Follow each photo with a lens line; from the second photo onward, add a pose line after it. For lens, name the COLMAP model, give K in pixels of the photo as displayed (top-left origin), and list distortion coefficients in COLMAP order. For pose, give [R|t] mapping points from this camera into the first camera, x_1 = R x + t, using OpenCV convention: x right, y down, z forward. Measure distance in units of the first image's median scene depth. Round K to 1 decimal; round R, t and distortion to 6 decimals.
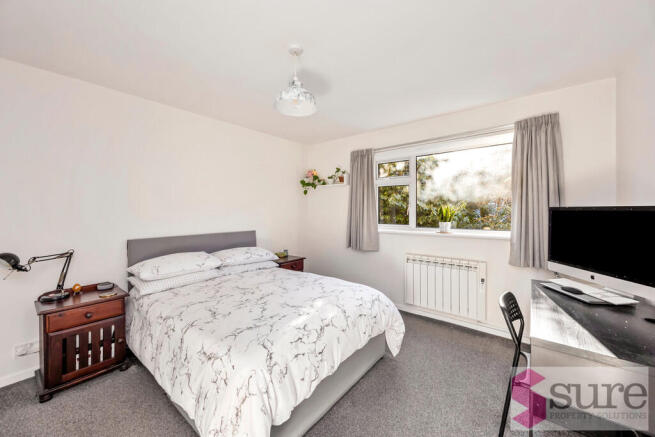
lens RADIAL K [[251.5, 0, 329.9], [0, 251.5, 208.9], [0, 0, 1]] dist [-0.000141, -0.000420]
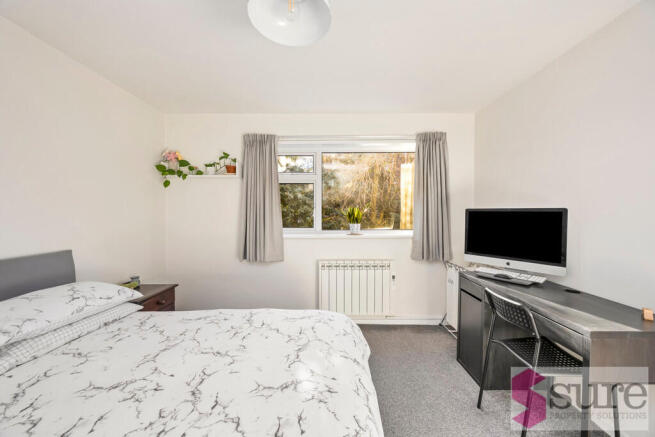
lens RADIAL K [[251.5, 0, 342.8], [0, 251.5, 218.1], [0, 0, 1]] dist [-0.000141, -0.000420]
pose [[0.774523, -0.012503, 0.632422, -0.178187], [-0.004641, 0.999665, 0.025447, 0.004741], [-0.632528, -0.022645, 0.774206, 0.235187]]
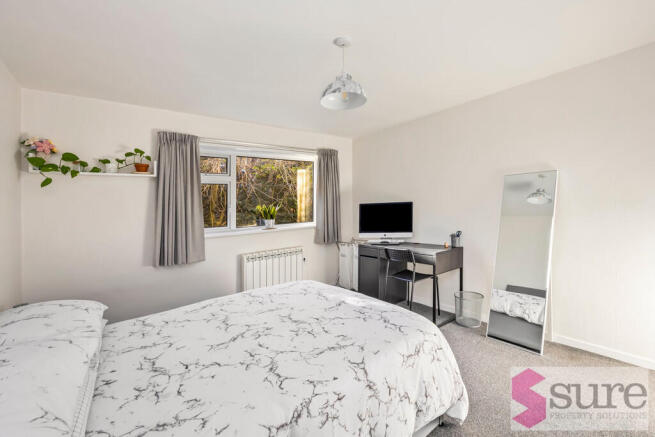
lens RADIAL K [[251.5, 0, 334.8], [0, 251.5, 219.2], [0, 0, 1]] dist [-0.000141, -0.000420]
pose [[0.276232, -0.052873, 0.959635, -0.493523], [0.038814, 0.998285, 0.043830, 0.010041], [-0.960307, 0.025140, 0.277811, 0.347079]]
